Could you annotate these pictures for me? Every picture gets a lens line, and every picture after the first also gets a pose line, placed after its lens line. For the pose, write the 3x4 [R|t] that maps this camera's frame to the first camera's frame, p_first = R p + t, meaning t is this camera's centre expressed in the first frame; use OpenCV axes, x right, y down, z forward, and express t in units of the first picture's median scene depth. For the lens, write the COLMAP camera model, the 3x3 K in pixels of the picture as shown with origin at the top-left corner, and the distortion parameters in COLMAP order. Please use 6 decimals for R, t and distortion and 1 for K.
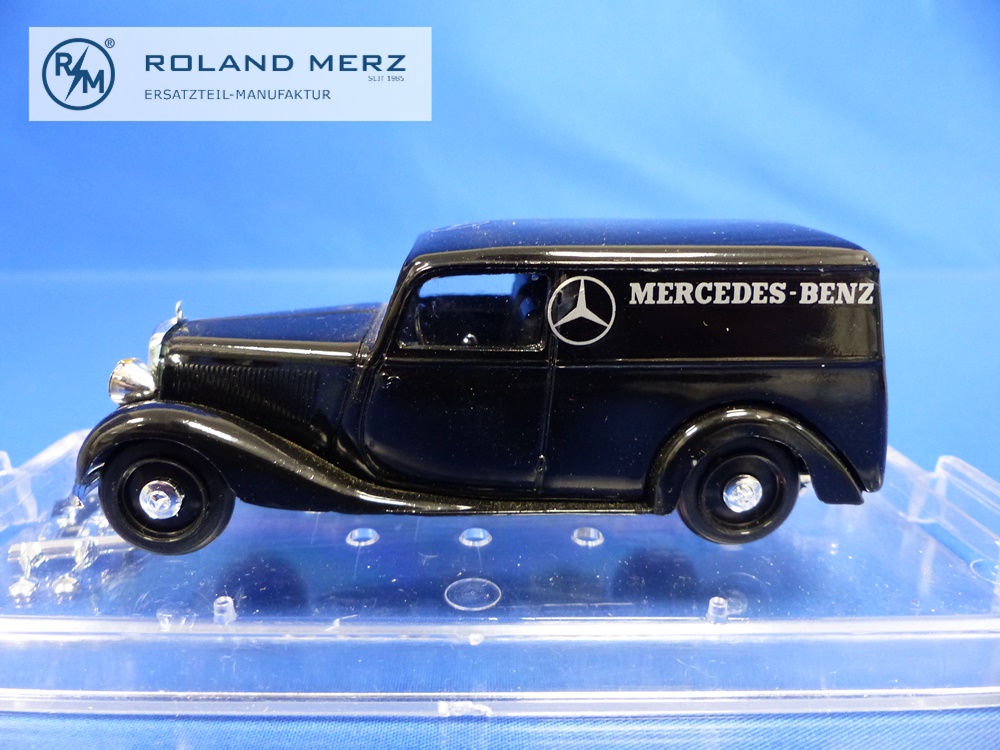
lens RADIAL K [[767.3, 0, 501.0], [0, 767.3, 368.8], [0, 0, 1]] dist [-0.004888, -0.027045]
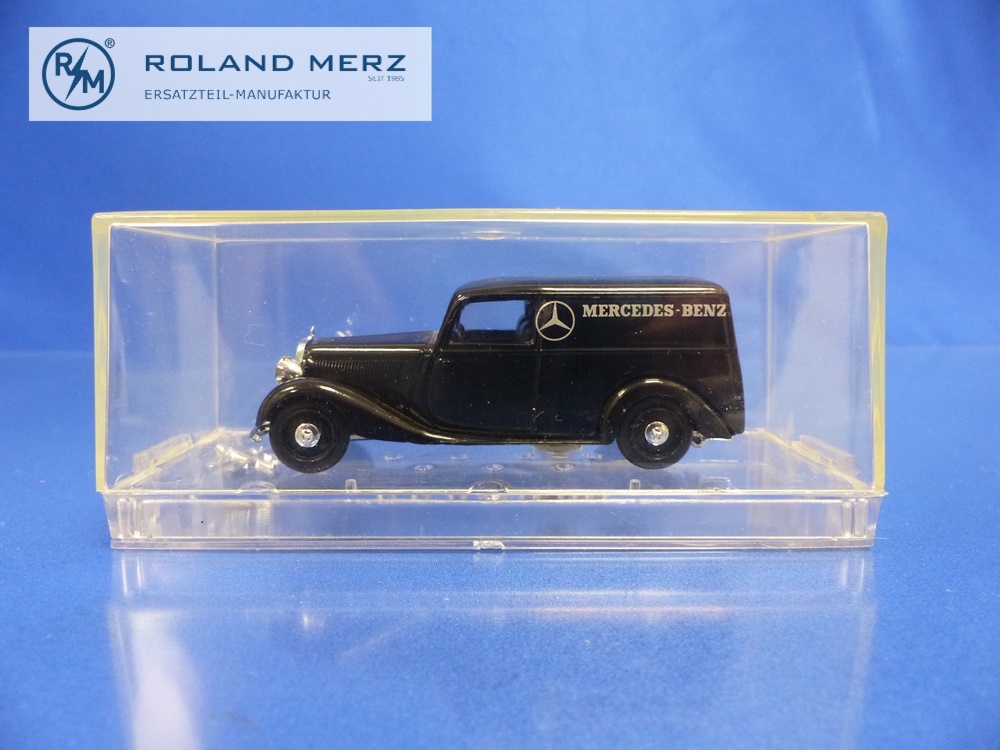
lens RADIAL K [[767.3, 0, 498.3], [0, 767.3, 381.0], [0, 0, 1]] dist [-0.004888, -0.027045]
pose [[0.999772, -0.007449, -0.020011, 0.010114], [0.004786, 0.991506, -0.129971, 0.281909], [0.020809, 0.129846, 0.991316, -0.700618]]
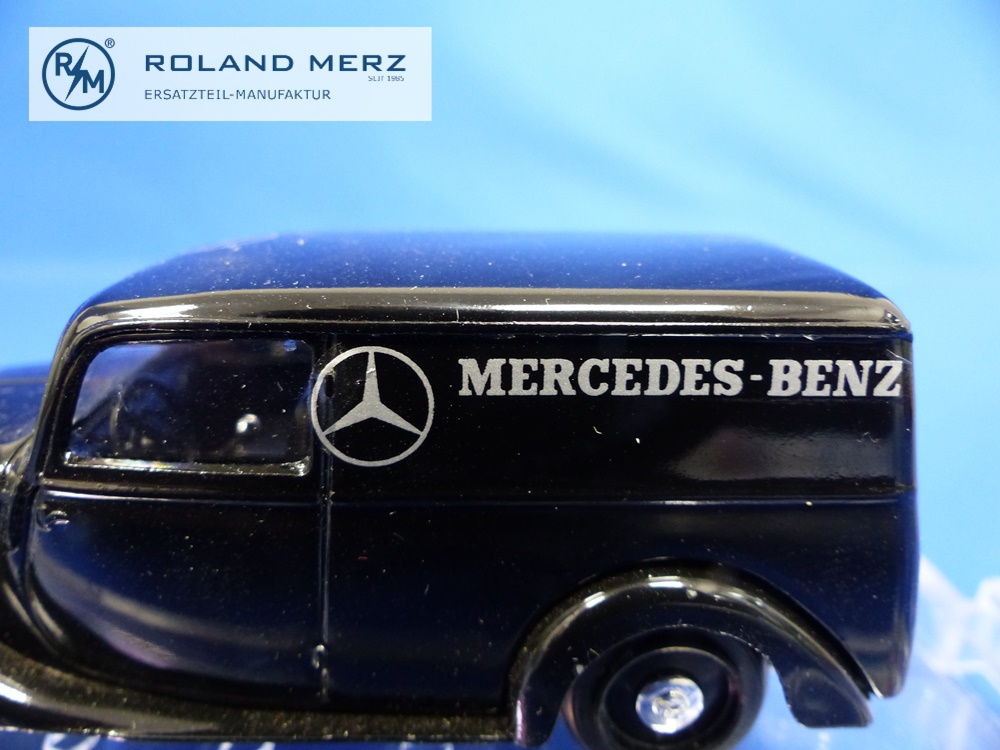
lens RADIAL K [[767.3, 0, 495.5], [0, 767.3, 377.0], [0, 0, 1]] dist [-0.004888, -0.027045]
pose [[0.999869, 0.010782, -0.012037, 0.198896], [-0.010541, 0.999746, 0.019914, -0.108441], [0.012248, -0.019784, 0.999729, 0.442256]]
